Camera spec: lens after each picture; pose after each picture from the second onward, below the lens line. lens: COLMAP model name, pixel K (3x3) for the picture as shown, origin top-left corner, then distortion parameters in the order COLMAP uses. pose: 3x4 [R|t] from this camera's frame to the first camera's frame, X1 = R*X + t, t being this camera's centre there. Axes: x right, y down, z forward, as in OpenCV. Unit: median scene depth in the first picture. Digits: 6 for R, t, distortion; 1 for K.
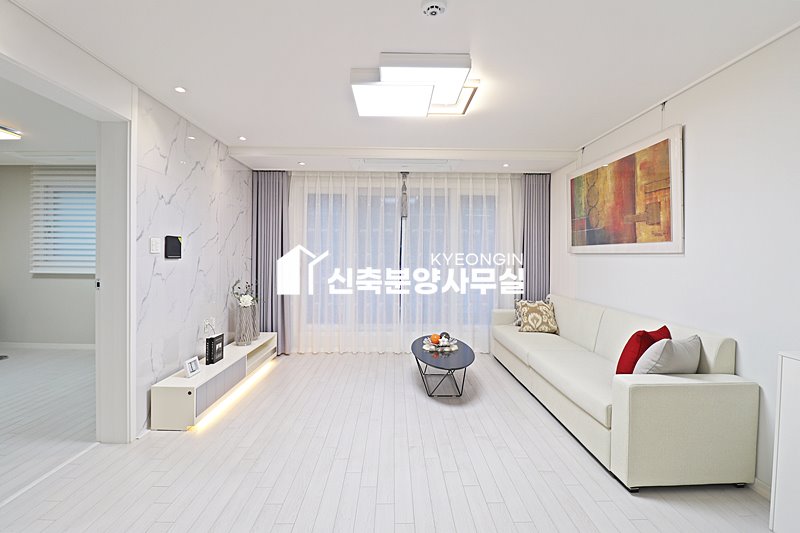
lens RADIAL K [[370.2, 0, 401.3], [0, 370.2, 258.3], [0, 0, 1]] dist [-0.007154, -0.009774]
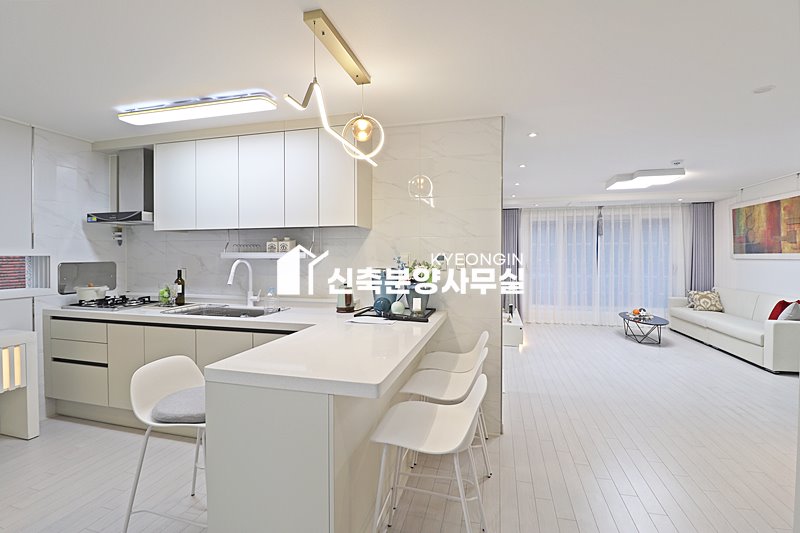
lens RADIAL K [[370.2, 0, 400.4], [0, 370.2, 259.6], [0, 0, 1]] dist [-0.007154, -0.009774]
pose [[0.961989, -0.008189, -0.272966, -0.517746], [0.007856, 0.999966, -0.002312, -0.020267], [0.272976, 0.000080, 0.962021, -0.947279]]
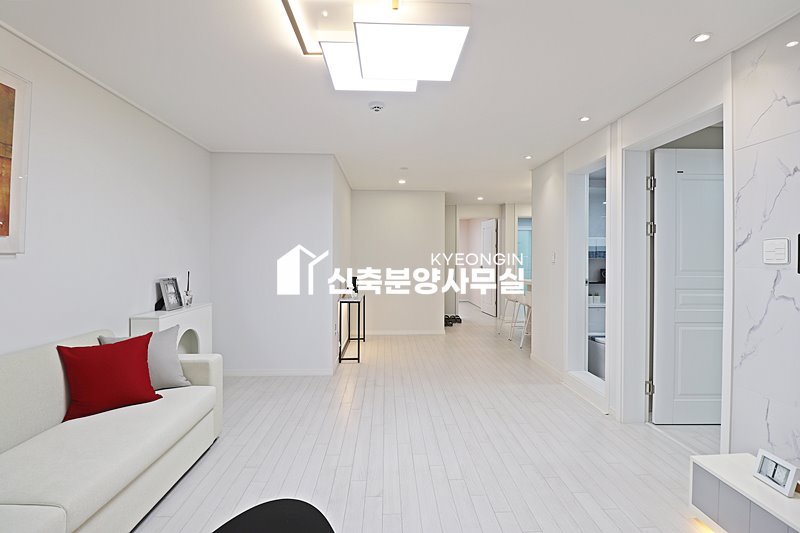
lens RADIAL K [[370.2, 0, 398.2], [0, 370.2, 258.5], [0, 0, 1]] dist [-0.007154, -0.009774]
pose [[-0.999855, -0.013472, -0.010431, 0.000486], [-0.013595, 0.999837, 0.011869, -0.017594], [0.010269, 0.012009, -0.999875, 1.320967]]
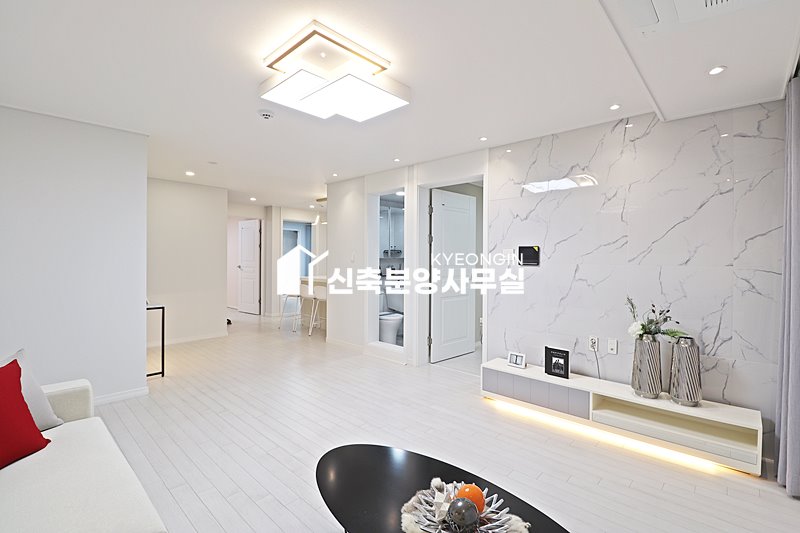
lens RADIAL K [[370.2, 0, 402.9], [0, 370.2, 260.7], [0, 0, 1]] dist [-0.007154, -0.009774]
pose [[-0.697037, -0.009983, -0.716966, 0.437138], [-0.019128, 0.999806, 0.004675, -0.010288], [0.716780, 0.016973, -0.697093, 1.338104]]
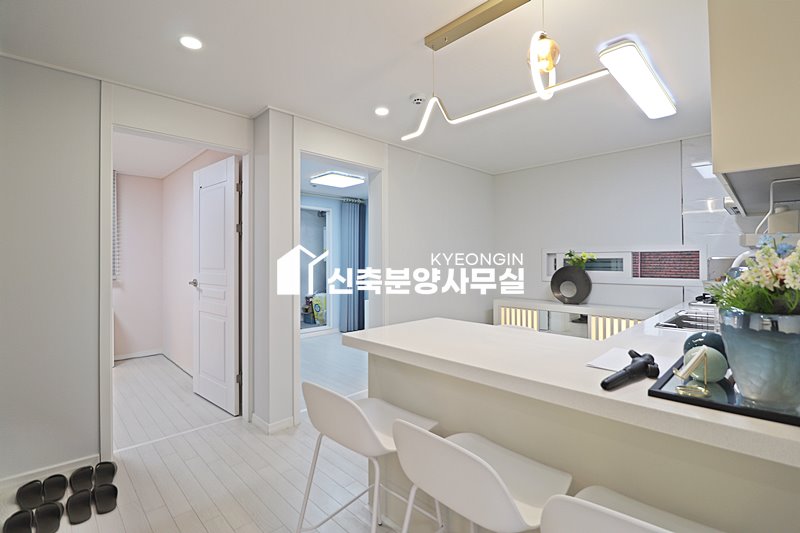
lens RADIAL K [[370.2, 0, 402.4], [0, 370.2, 250.6], [0, 0, 1]] dist [-0.007154, -0.009774]
pose [[-0.728765, -0.023515, -0.684360, -0.328038], [-0.011390, 0.999688, -0.022221, -0.007508], [0.684669, -0.008399, -0.728806, -0.108176]]
